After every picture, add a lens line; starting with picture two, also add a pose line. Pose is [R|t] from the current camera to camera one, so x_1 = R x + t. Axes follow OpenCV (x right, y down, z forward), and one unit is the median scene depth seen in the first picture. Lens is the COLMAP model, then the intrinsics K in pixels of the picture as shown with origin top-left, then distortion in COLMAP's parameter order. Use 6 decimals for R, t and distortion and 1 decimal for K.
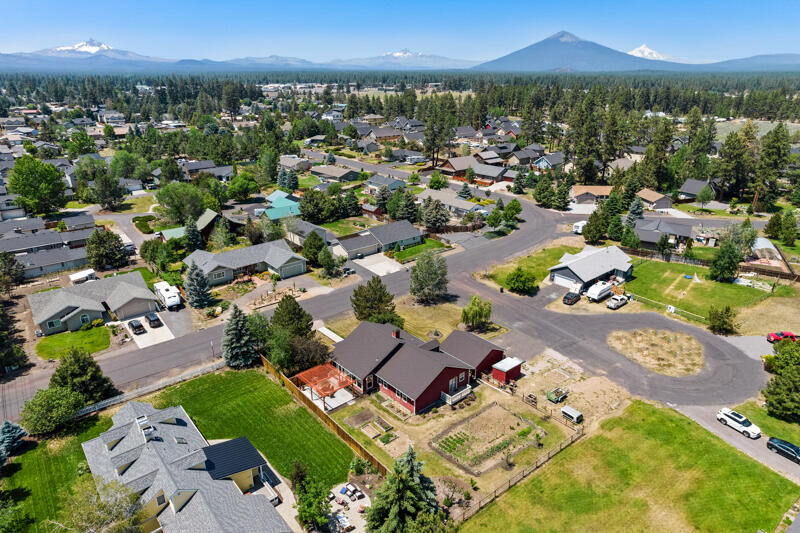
lens RADIAL K [[501.8, 0, 400.0], [0, 501.8, 266.5], [0, 0, 1]] dist [-0.005177, 0.001409]
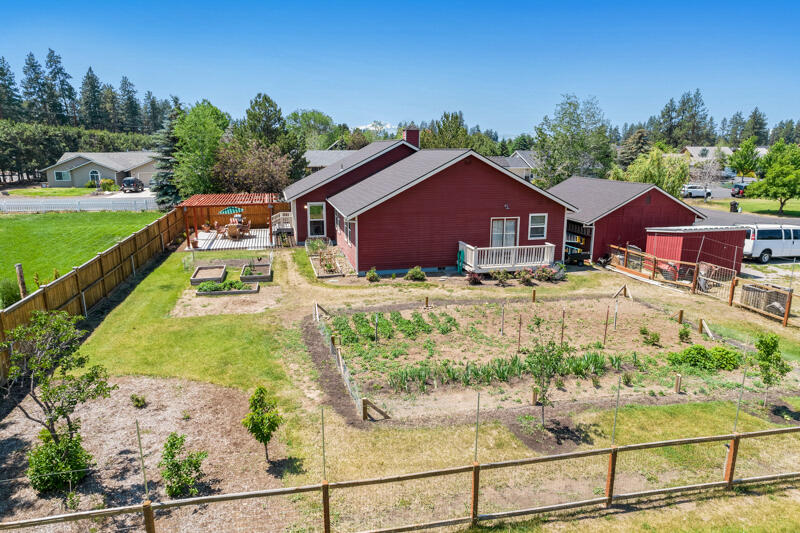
lens RADIAL K [[501.8, 0, 400.0], [0, 501.8, 266.5], [0, 0, 1]] dist [-0.005177, 0.001409]
pose [[0.891701, 0.113137, -0.438257, 0.224768], [-0.170854, 0.980759, -0.094444, 0.342866], [0.419140, 0.159094, 0.893874, 0.756692]]
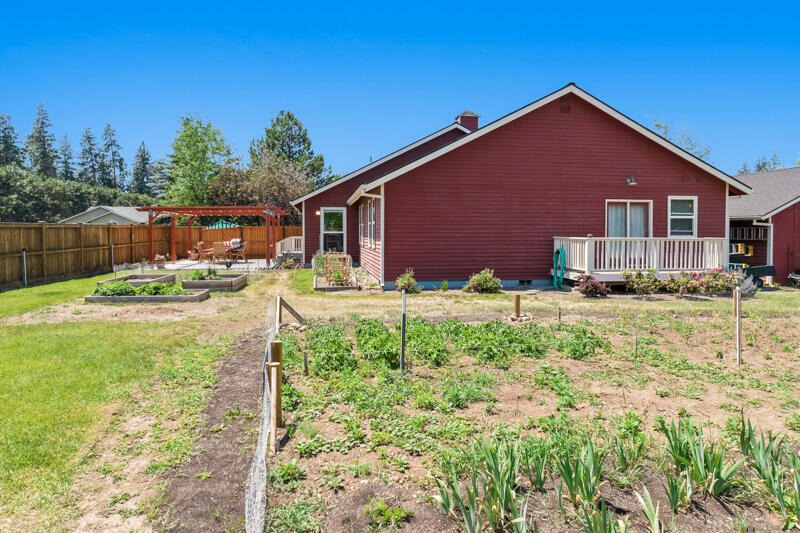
lens RADIAL K [[513.0, 0, 402.4], [0, 513.0, 249.7], [0, 0, 1]] dist [-0.014588, 0.001320]
pose [[0.849273, 0.024295, -0.527394, 0.158589], [-0.193826, 0.943533, -0.268656, 0.362445], [0.491087, 0.330385, 0.806027, 0.896730]]
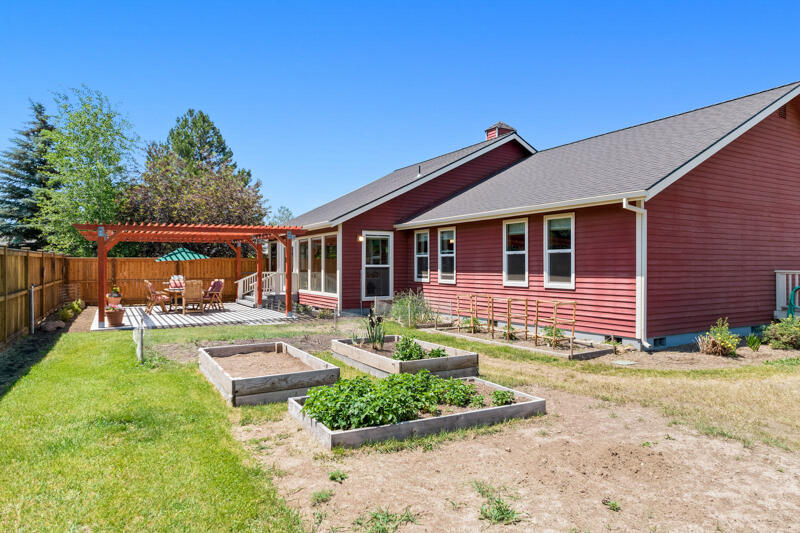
lens RADIAL K [[501.8, 0, 400.0], [0, 501.8, 266.5], [0, 0, 1]] dist [-0.005177, 0.001409]
pose [[0.982690, 0.005258, -0.185181, -0.011307], [-0.071290, 0.933353, -0.351810, 0.353162], [0.170990, 0.358922, 0.917571, 0.926056]]
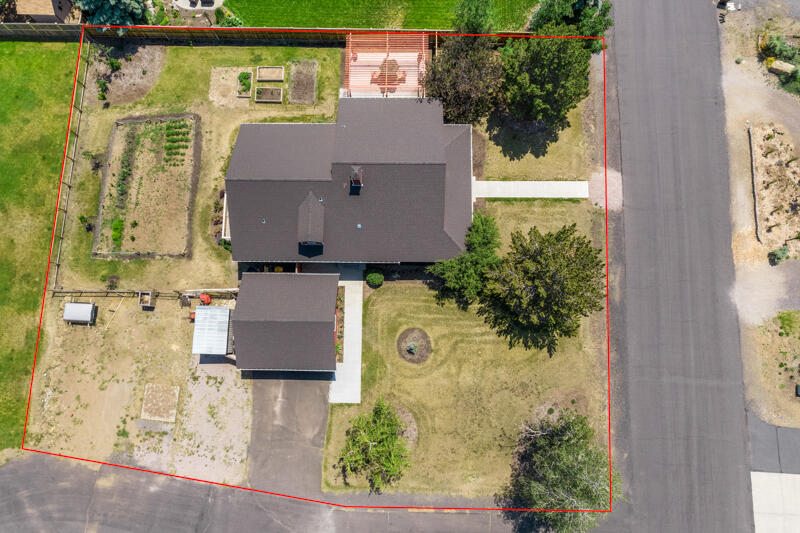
lens RADIAL K [[501.8, 0, 400.0], [0, 501.8, 266.5], [0, 0, 1]] dist [-0.005177, 0.001409]
pose [[-0.655195, 0.747144, -0.111786, 0.110038], [-0.270881, -0.094212, 0.957992, -0.449695], [0.705226, 0.657952, 0.264114, 1.153194]]
